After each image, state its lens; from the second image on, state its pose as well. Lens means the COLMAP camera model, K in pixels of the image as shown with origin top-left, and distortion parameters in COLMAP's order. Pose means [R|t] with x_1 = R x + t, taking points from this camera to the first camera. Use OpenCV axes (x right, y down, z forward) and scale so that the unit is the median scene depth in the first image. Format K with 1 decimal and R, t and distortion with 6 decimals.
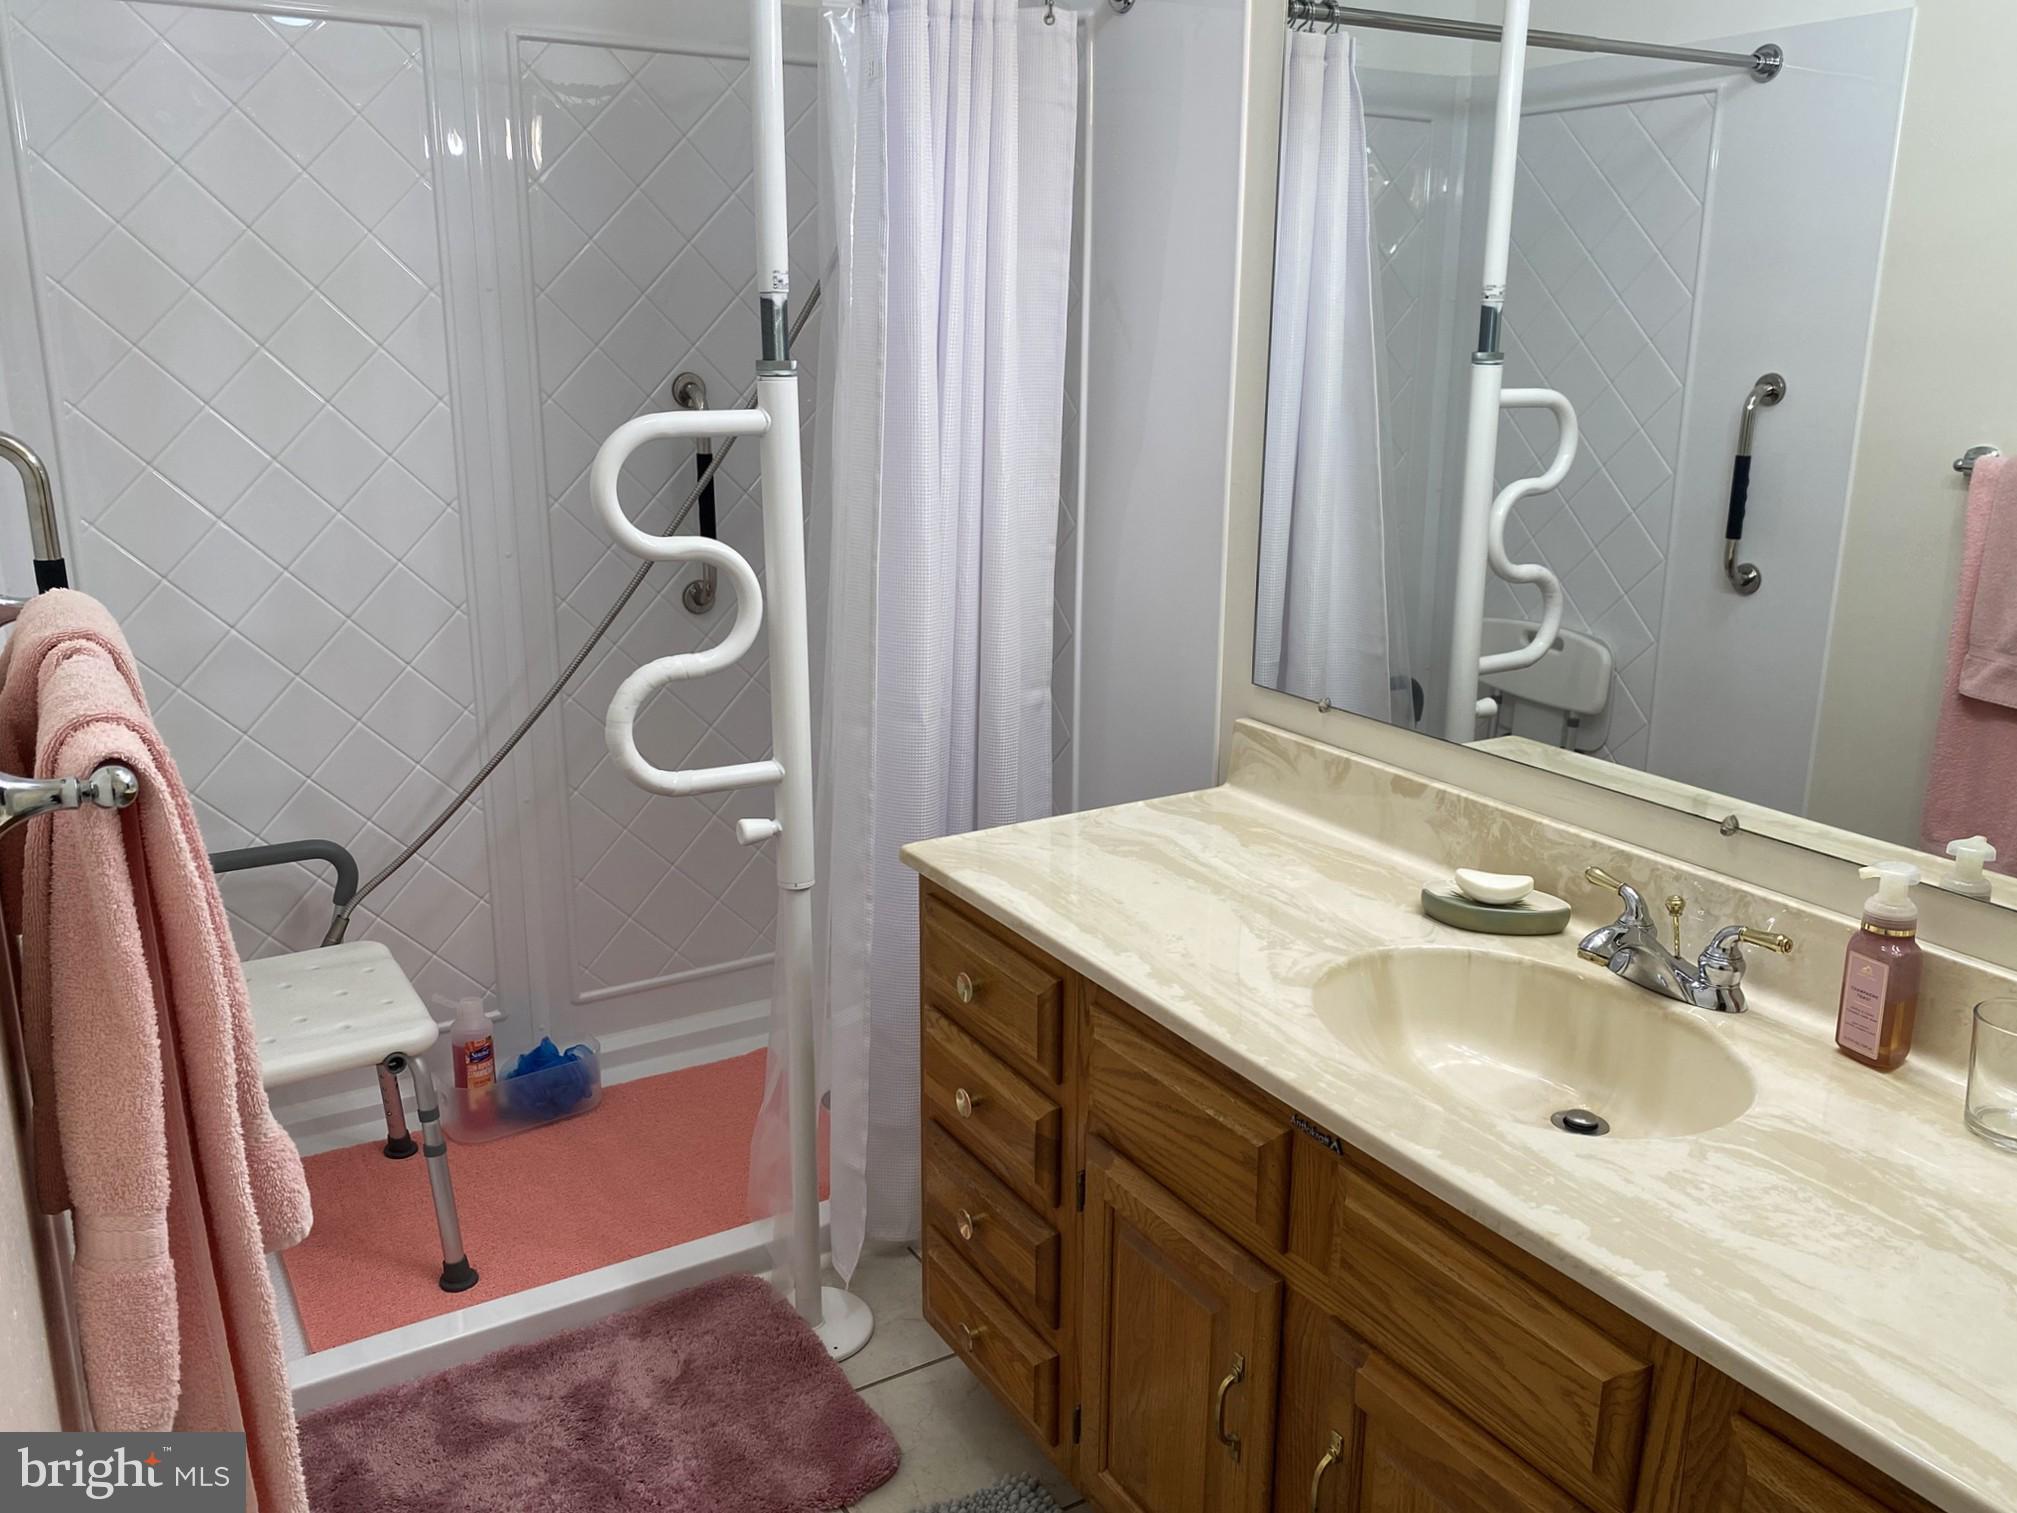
lens RADIAL K [[1626.8, 0, 1008.5], [0, 1626.8, 756.5], [0, 0, 1]] dist [0.060678, -0.127021]
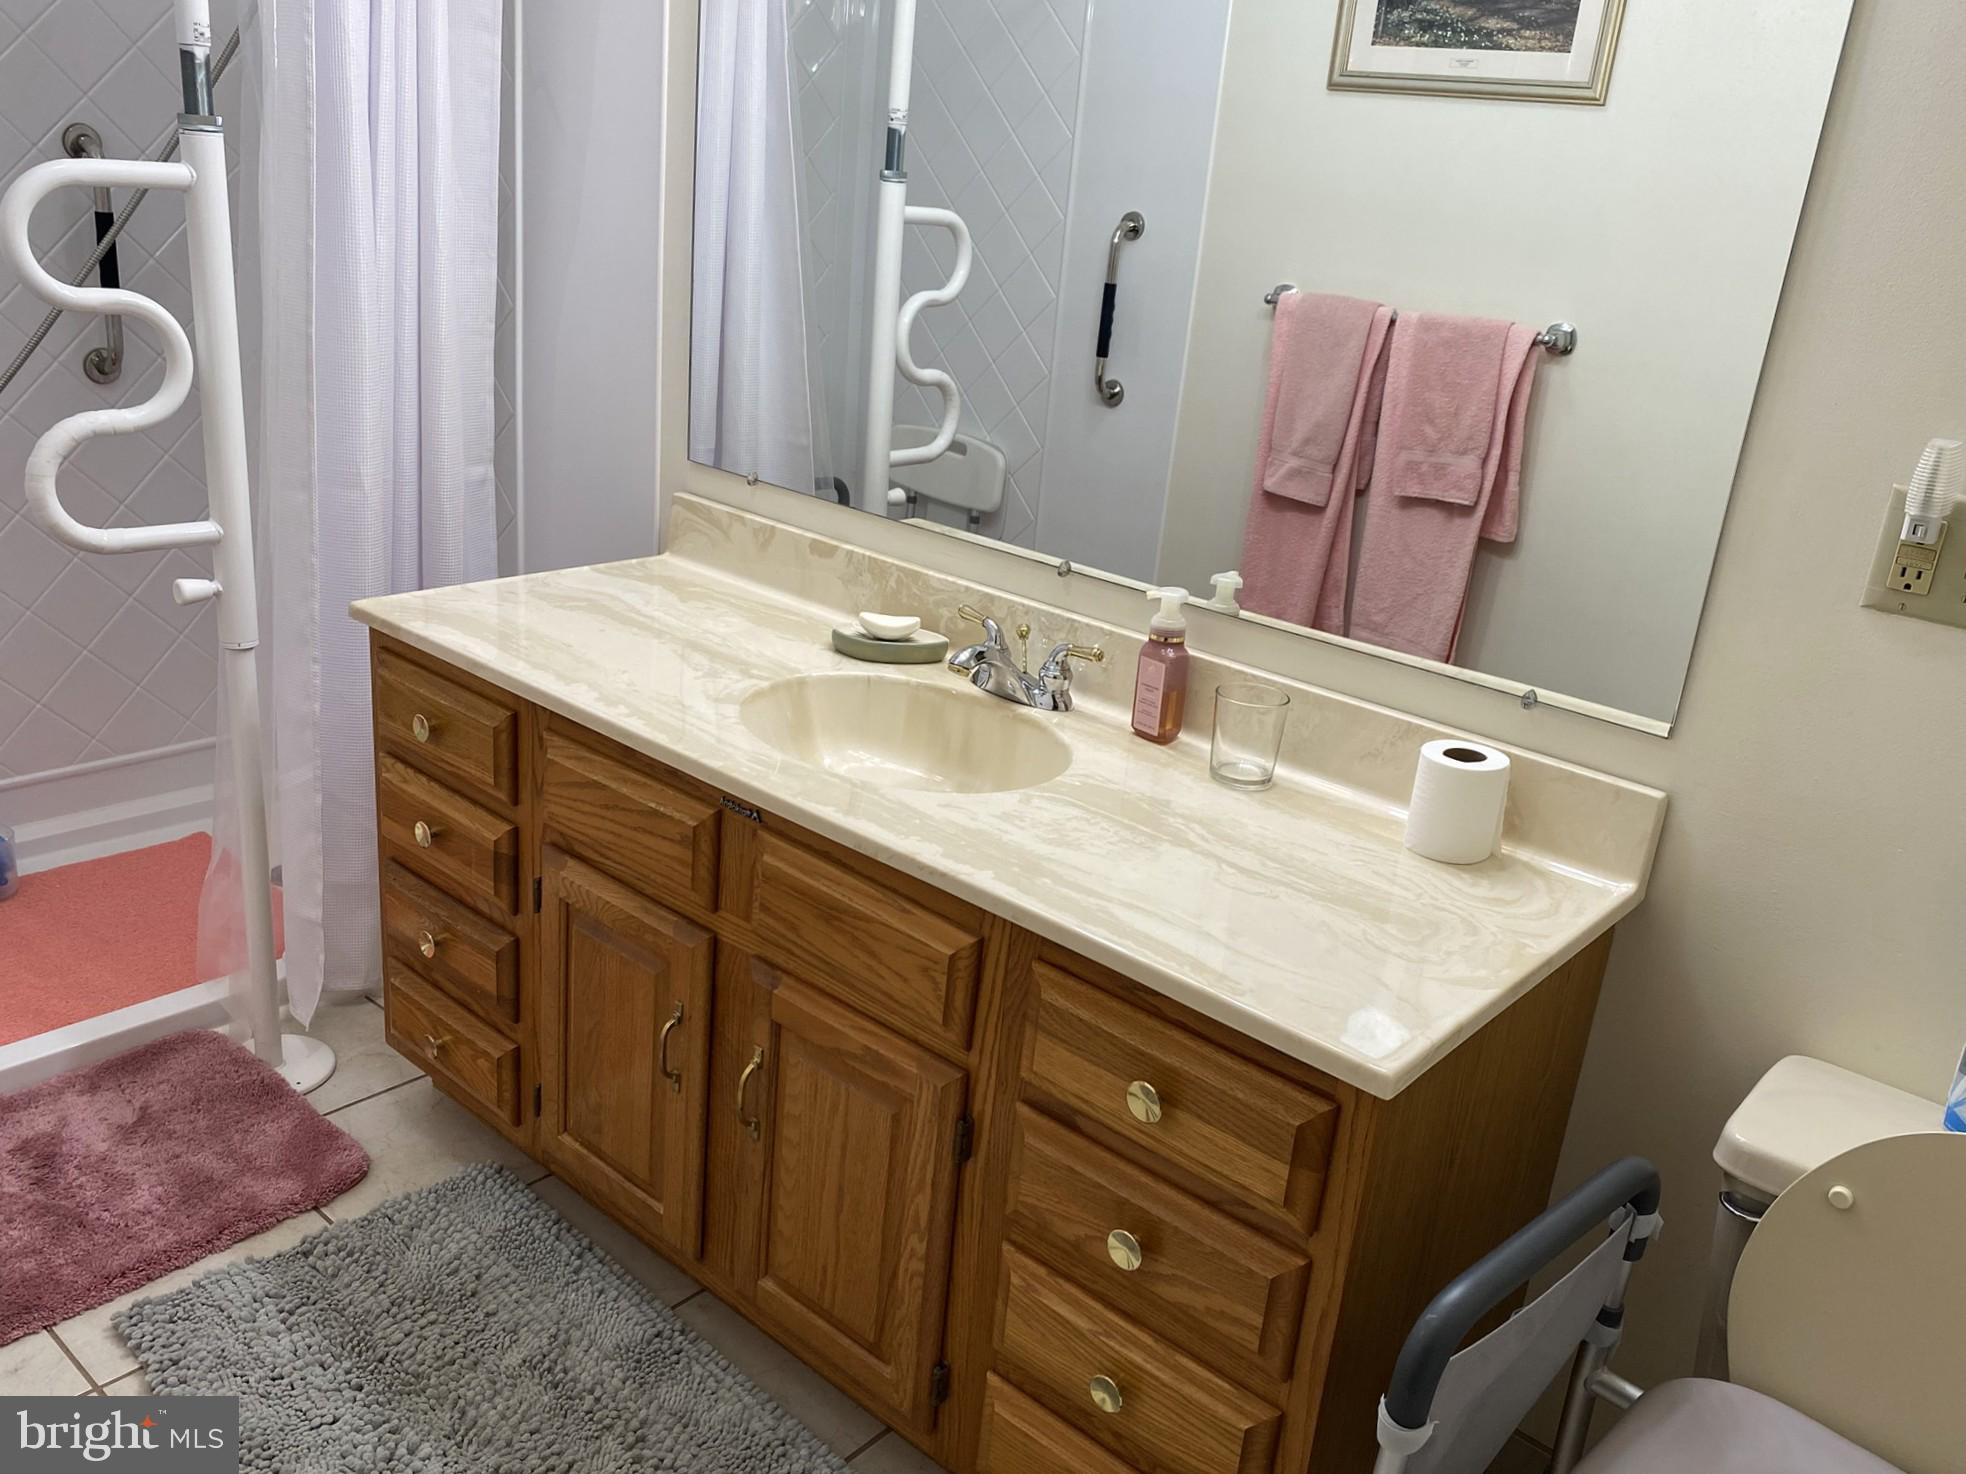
lens RADIAL K [[1585.6, 0, 983.0], [0, 1585.6, 737.0], [0, 0, 1]] dist [0.060678, -0.127021]
pose [[0.947160, -0.027038, 0.319621, -0.012318], [-0.005957, 0.994787, 0.101804, 0.037891], [-0.320707, -0.098328, 0.942061, -0.118999]]
